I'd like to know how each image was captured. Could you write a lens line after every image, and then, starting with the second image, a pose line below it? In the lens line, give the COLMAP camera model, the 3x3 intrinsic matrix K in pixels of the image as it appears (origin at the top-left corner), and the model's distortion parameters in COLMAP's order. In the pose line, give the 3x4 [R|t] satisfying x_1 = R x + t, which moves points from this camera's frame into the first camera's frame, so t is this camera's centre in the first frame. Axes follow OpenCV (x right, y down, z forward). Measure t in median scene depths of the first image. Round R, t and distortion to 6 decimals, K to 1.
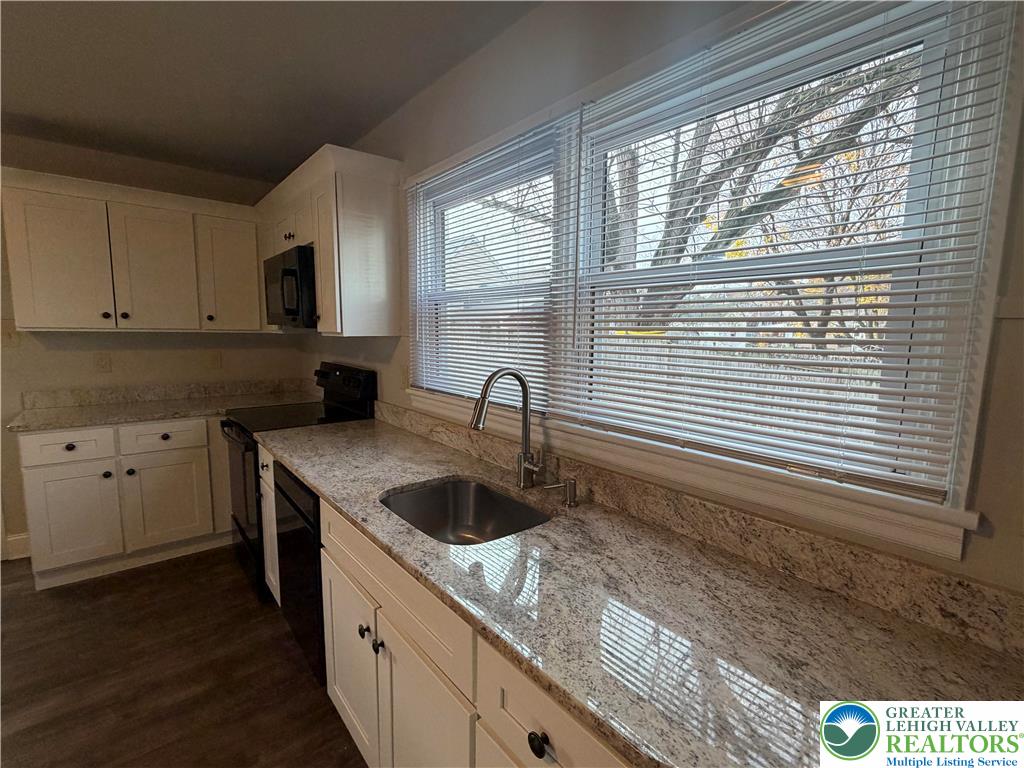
lens RADIAL K [[470.7, 0, 508.7], [0, 470.7, 385.7], [0, 0, 1]] dist [-0.002949, -0.000519]
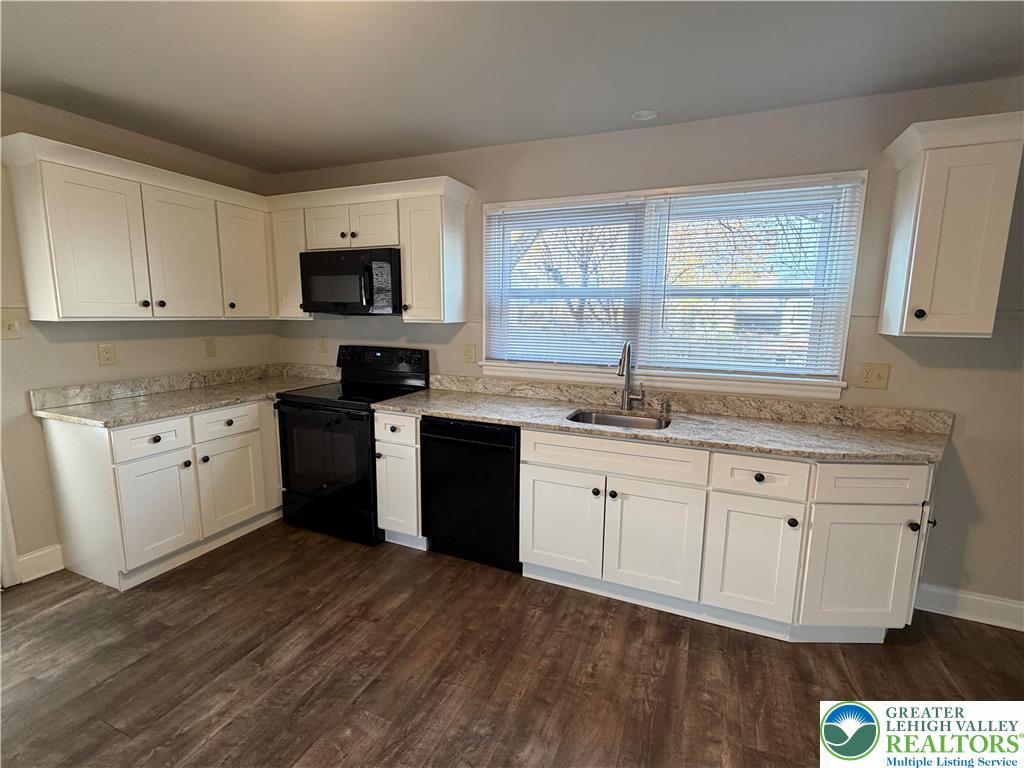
lens RADIAL K [[470.7, 0, 508.7], [0, 470.7, 385.7], [0, 0, 1]] dist [-0.002949, -0.000519]
pose [[0.887126, -0.073581, 0.455625, -0.681663], [0.054069, 0.996981, 0.055732, 0.003870], [-0.458350, -0.024806, 0.888425, -0.203762]]
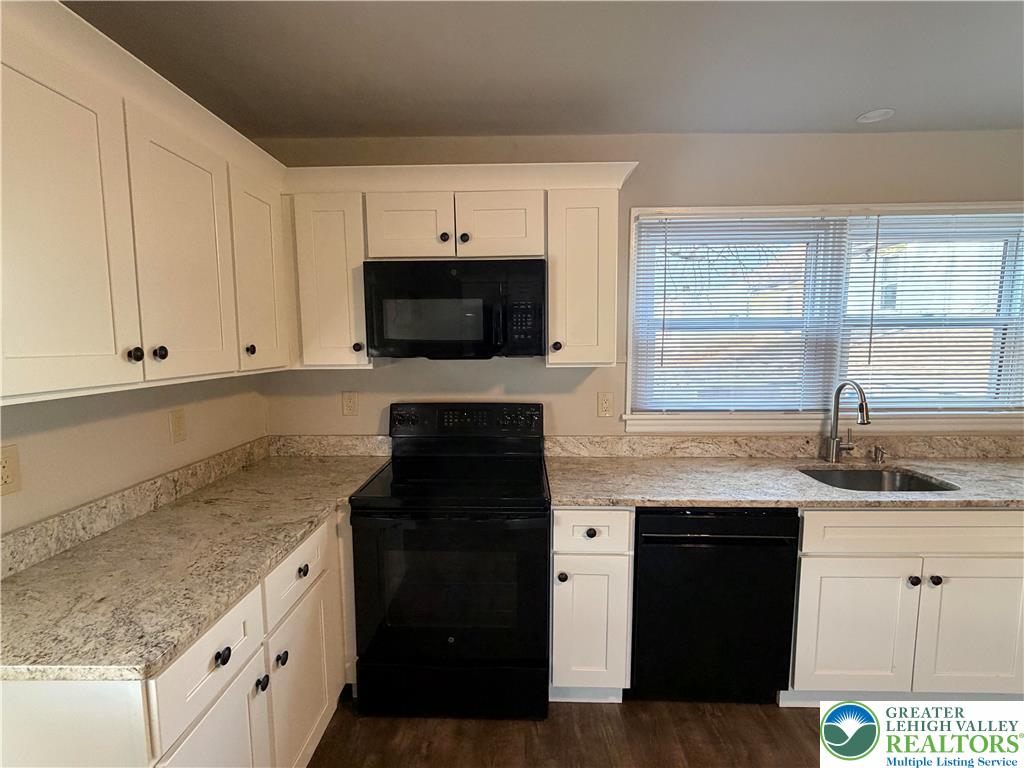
lens RADIAL K [[470.7, 0, 508.7], [0, 470.7, 385.7], [0, 0, 1]] dist [-0.002949, -0.000519]
pose [[0.653386, -0.093096, 0.751279, -1.010246], [0.105636, 0.993912, 0.031291, -0.101605], [-0.749619, 0.058917, 0.659242, 0.469446]]
